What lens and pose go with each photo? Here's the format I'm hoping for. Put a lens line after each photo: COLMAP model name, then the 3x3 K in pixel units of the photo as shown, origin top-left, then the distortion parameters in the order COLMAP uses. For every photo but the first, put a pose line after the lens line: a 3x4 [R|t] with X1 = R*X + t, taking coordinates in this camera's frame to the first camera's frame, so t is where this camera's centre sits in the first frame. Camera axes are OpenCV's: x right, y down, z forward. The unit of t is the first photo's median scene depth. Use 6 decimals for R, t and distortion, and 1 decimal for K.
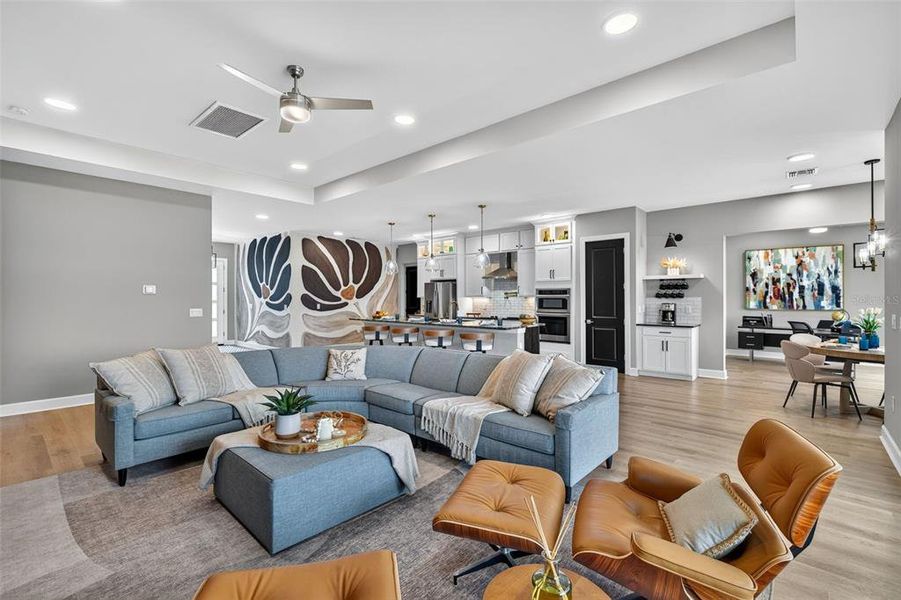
lens RADIAL K [[403.9, 0, 456.2], [0, 403.9, 298.1], [0, 0, 1]] dist [-0.000443, 0.000175]
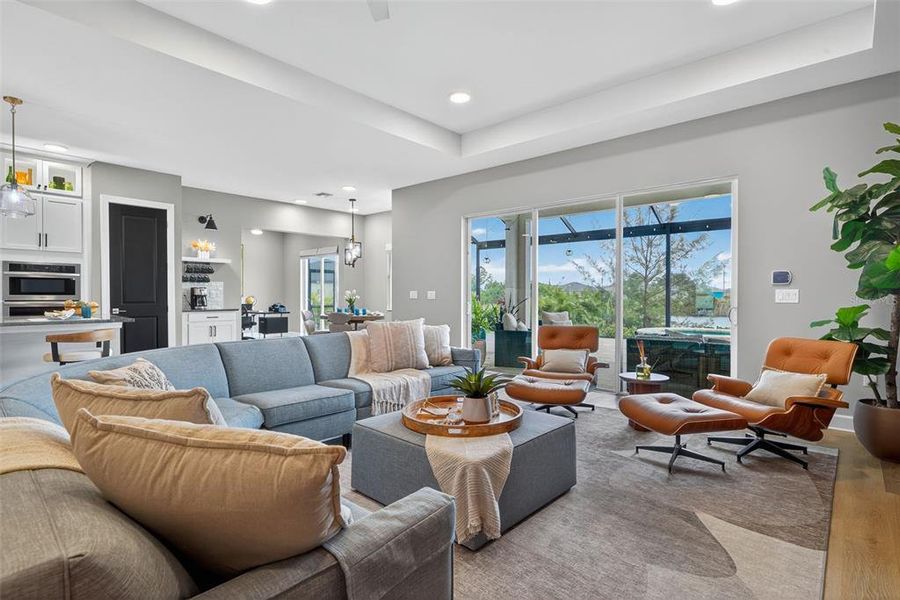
lens RADIAL K [[435.0, 0, 453.0], [0, 435.0, 296.8], [0, 0, 1]] dist [0.002000, 0.000215]
pose [[0.007477, -0.006394, 0.999952, -0.393654], [-0.001278, 0.999979, 0.006404, 0.021798], [-0.999971, -0.001325, 0.007469, 0.311919]]
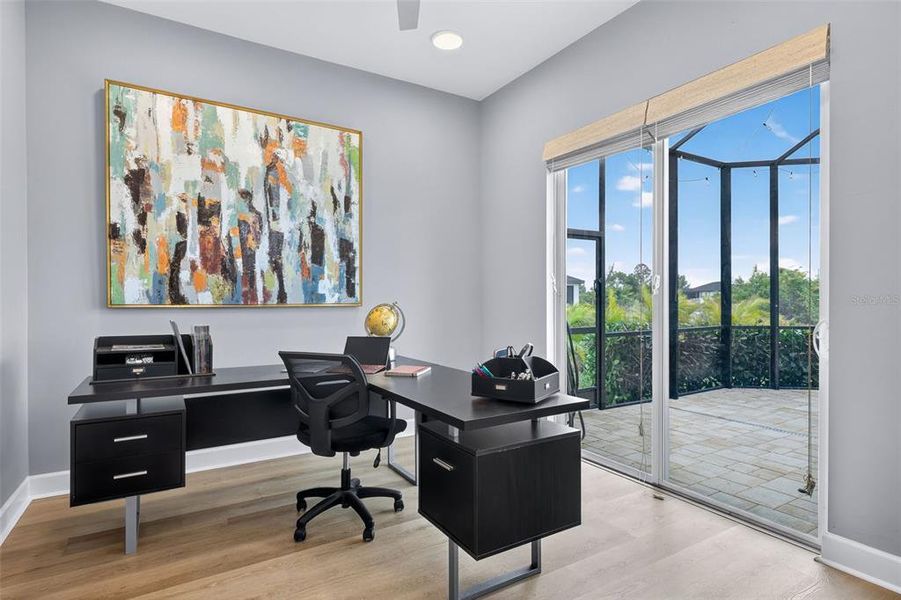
lens RADIAL K [[490.9, 0, 453.0], [0, 490.9, 300.9], [0, 0, 1]] dist [-0.000410, -0.003810]
pose [[0.327330, -0.007155, 0.944883, 0.526220], [0.002818, 0.999974, 0.006596, 0.022913], [-0.944906, 0.000504, 0.327341, 0.735976]]
